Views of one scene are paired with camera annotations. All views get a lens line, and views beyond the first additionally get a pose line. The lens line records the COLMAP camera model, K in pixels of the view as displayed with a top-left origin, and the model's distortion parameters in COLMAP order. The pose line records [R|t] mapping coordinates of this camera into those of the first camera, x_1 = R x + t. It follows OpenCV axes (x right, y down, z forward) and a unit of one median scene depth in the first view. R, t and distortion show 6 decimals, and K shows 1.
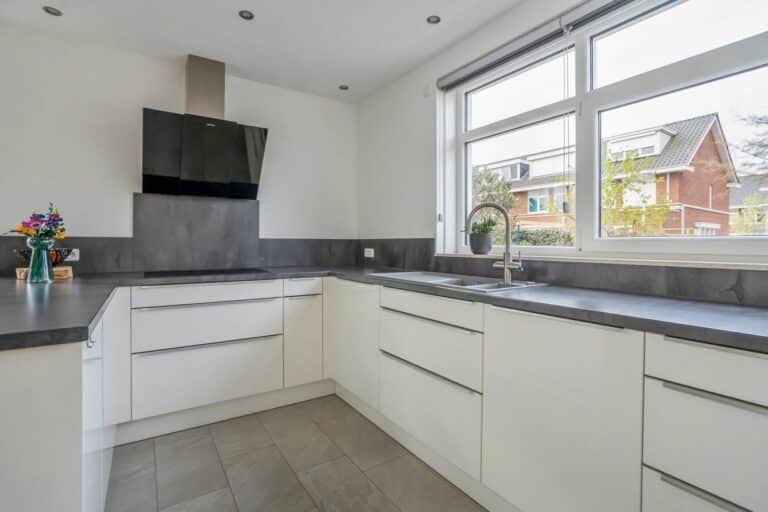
lens RADIAL K [[358.4, 0, 386.9], [0, 358.4, 243.2], [0, 0, 1]] dist [-0.002236, 0.000071]
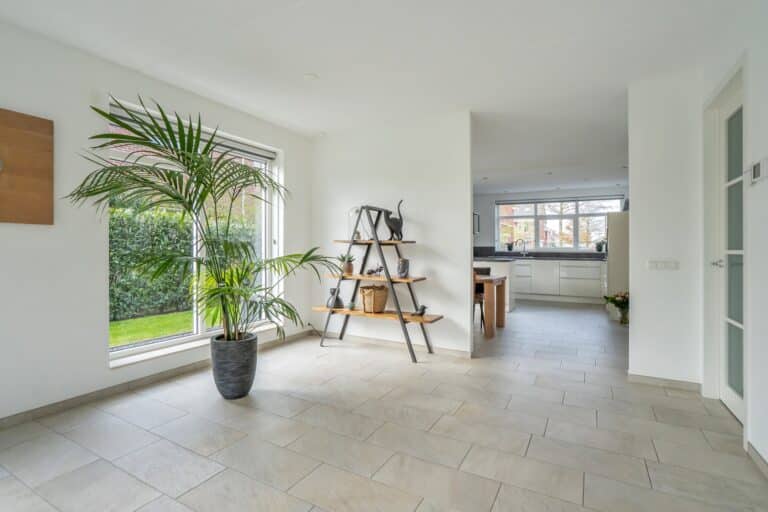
lens RADIAL K [[384.0, 0, 383.3], [0, 384.0, 241.8], [0, 0, 1]] dist [-0.001689, 0.000249]
pose [[0.893266, 0.005031, 0.449500, -2.712531], [-0.000189, 0.999941, -0.010816, -0.021801], [-0.449528, 0.009577, 0.893215, -1.991430]]
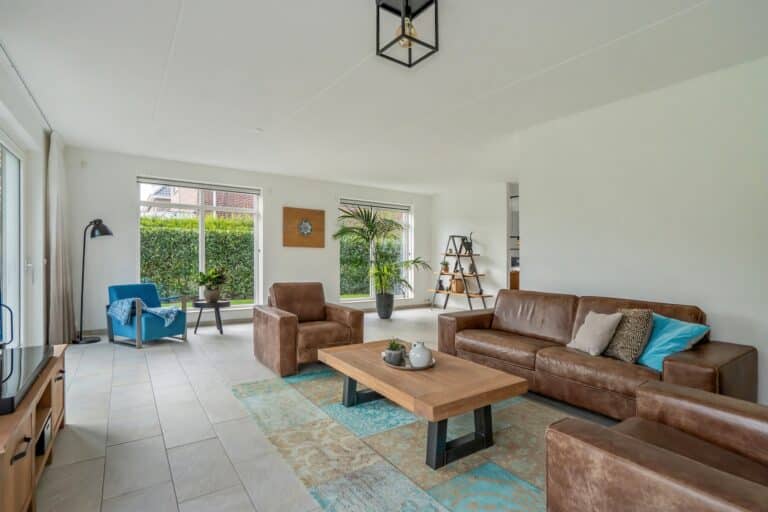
lens RADIAL K [[363.8, 0, 363.2], [0, 363.8, 254.5], [0, 0, 1]] dist [-0.025527, 0.000265]
pose [[0.999722, 0.009366, -0.021640, -2.689604], [-0.009382, 0.999956, -0.000635, -0.029673], [0.021634, 0.000838, 0.999766, -3.656989]]
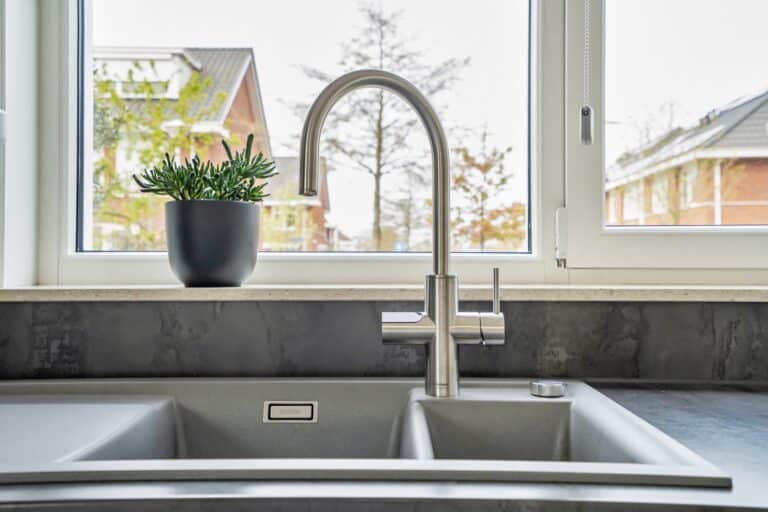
lens RADIAL K [[758.8, 0, 384.0], [0, 758.8, 256.0], [0, 0, 1]] dist [0.004025, 0.002966]
pose [[0.580904, 0.002405, 0.813969, -0.103044], [0.001523, 0.999991, -0.004042, 0.011667], [-0.813971, 0.003588, 0.580895, 0.577982]]
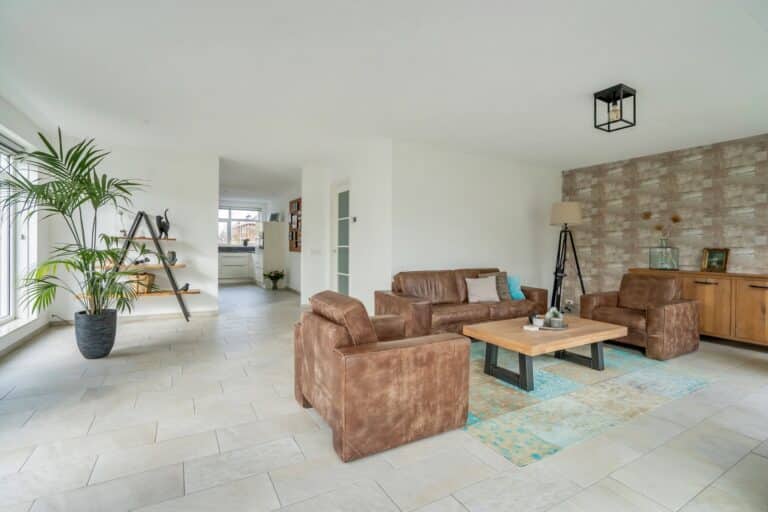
lens RADIAL K [[368.6, 0, 389.6], [0, 368.6, 256.3], [0, 0, 1]] dist [-0.012328, 0.000710]
pose [[0.078597, -0.033225, 0.996353, -4.096055], [-0.012659, 0.999331, 0.034323, -0.031850], [-0.996826, -0.015310, 0.078124, -2.028208]]
